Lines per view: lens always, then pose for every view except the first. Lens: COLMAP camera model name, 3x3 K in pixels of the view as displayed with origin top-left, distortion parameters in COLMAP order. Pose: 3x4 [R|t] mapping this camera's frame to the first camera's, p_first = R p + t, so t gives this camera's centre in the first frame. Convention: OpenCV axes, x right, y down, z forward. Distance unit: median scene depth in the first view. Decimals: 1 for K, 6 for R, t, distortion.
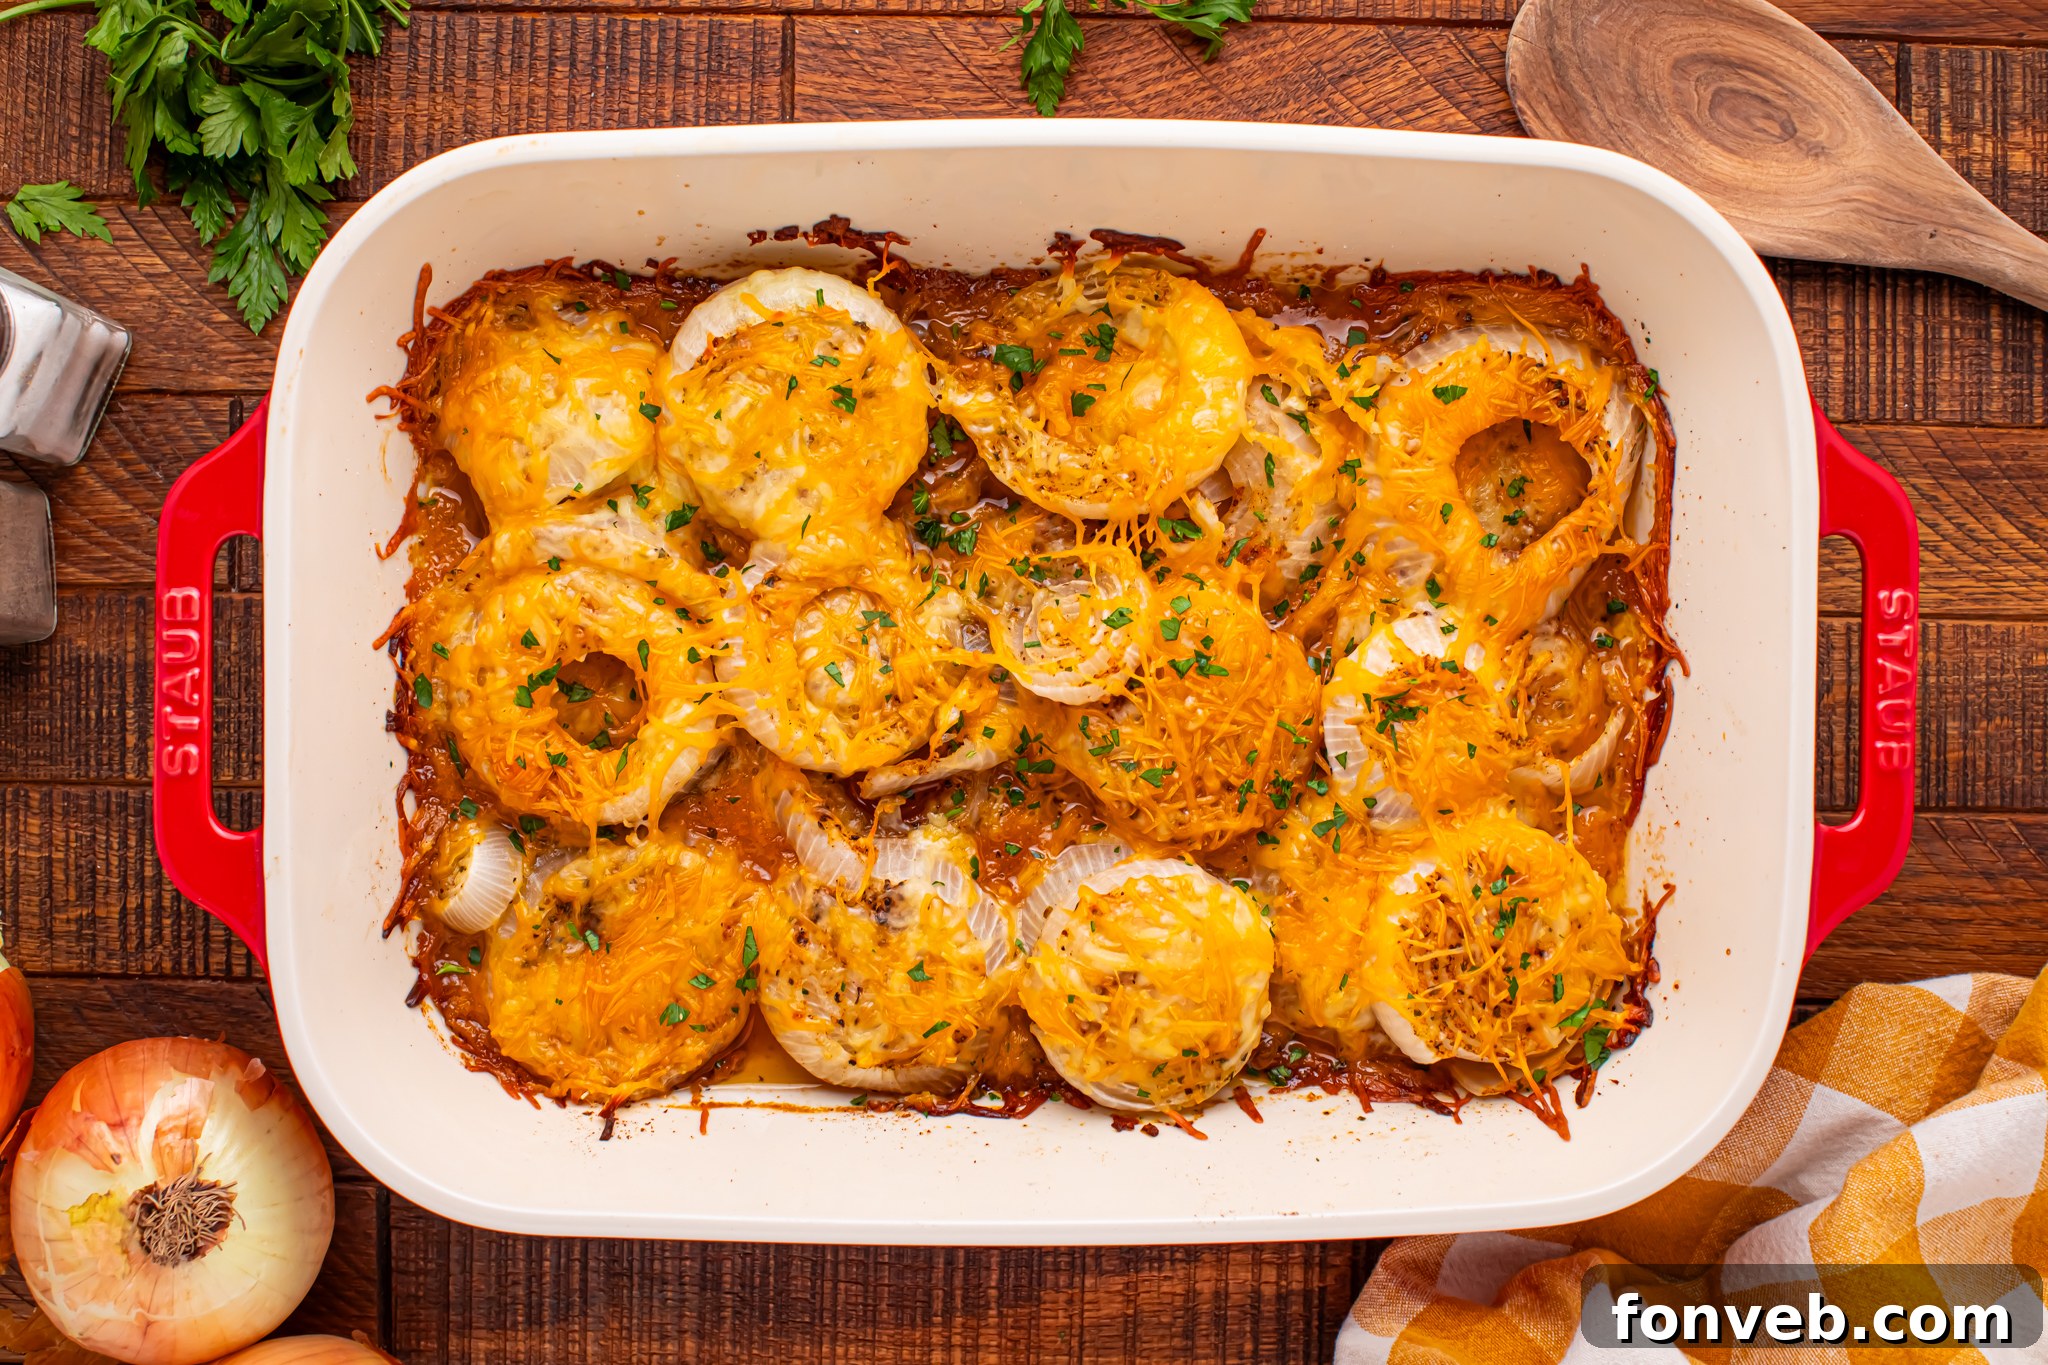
lens RADIAL K [[3112.7, 0, 1028.0], [0, 3112.7, 698.5], [0, 0, 1]] dist [-0.170014, 0.000000]
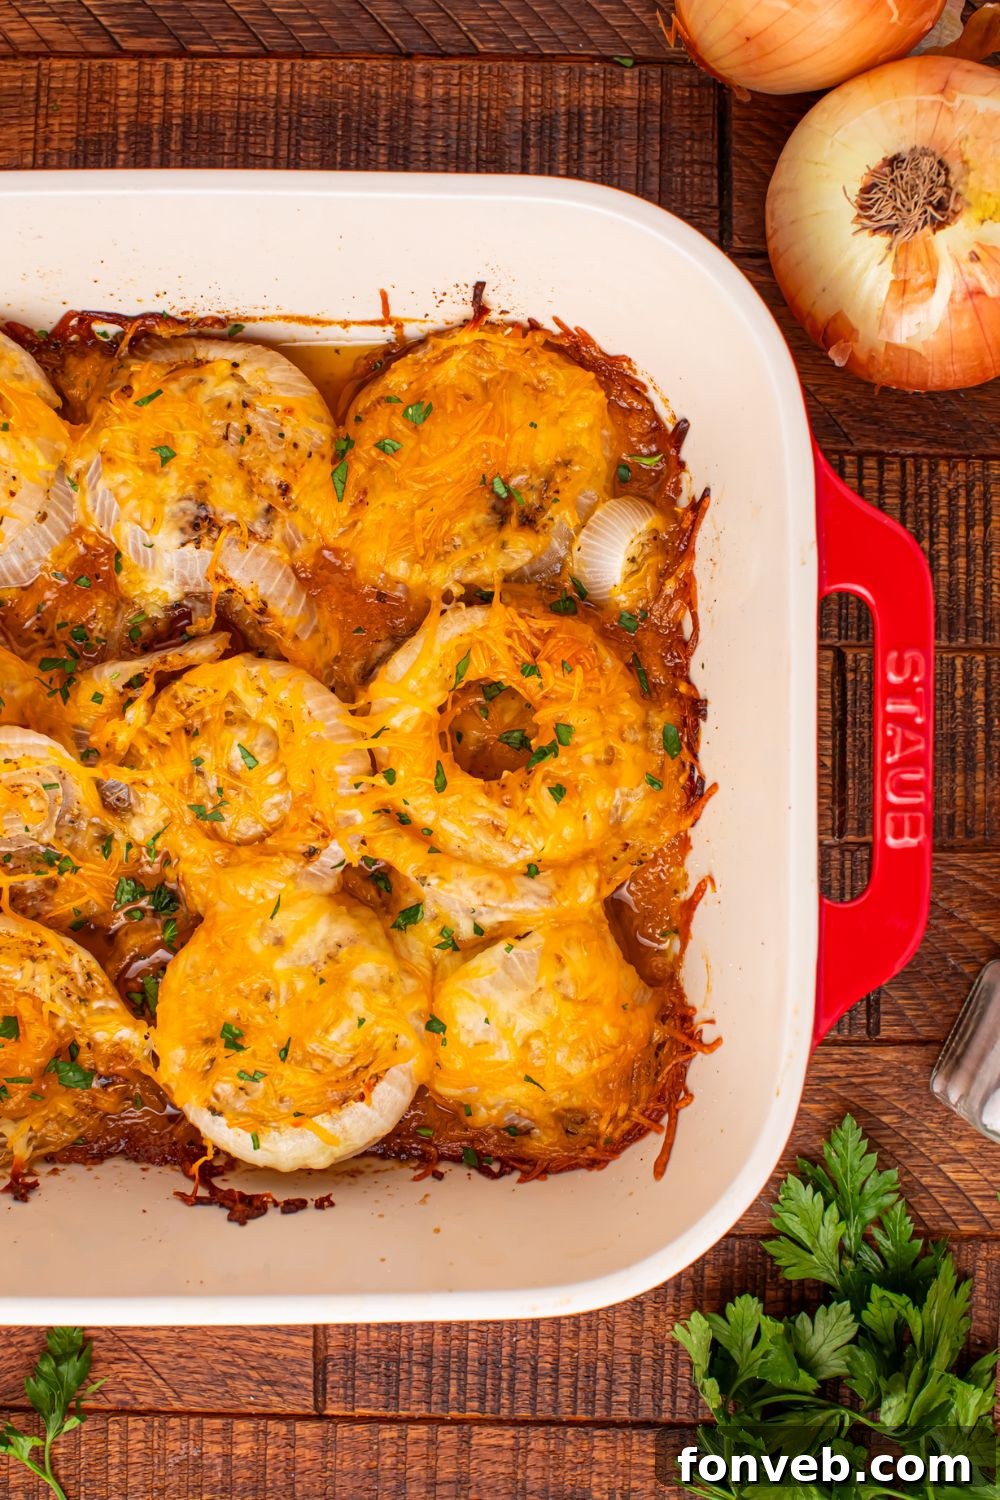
lens RADIAL K [[2279.8, 0, 507.3], [0, 2279.8, 748.2], [0, 0, 1]] dist [-0.170014, 0.000000]
pose [[-0.999889, -0.002341, -0.014690, -0.132636], [0.002223, -0.999965, 0.008038, -0.010539], [-0.014708, 0.008005, 0.999860, 0.277904]]
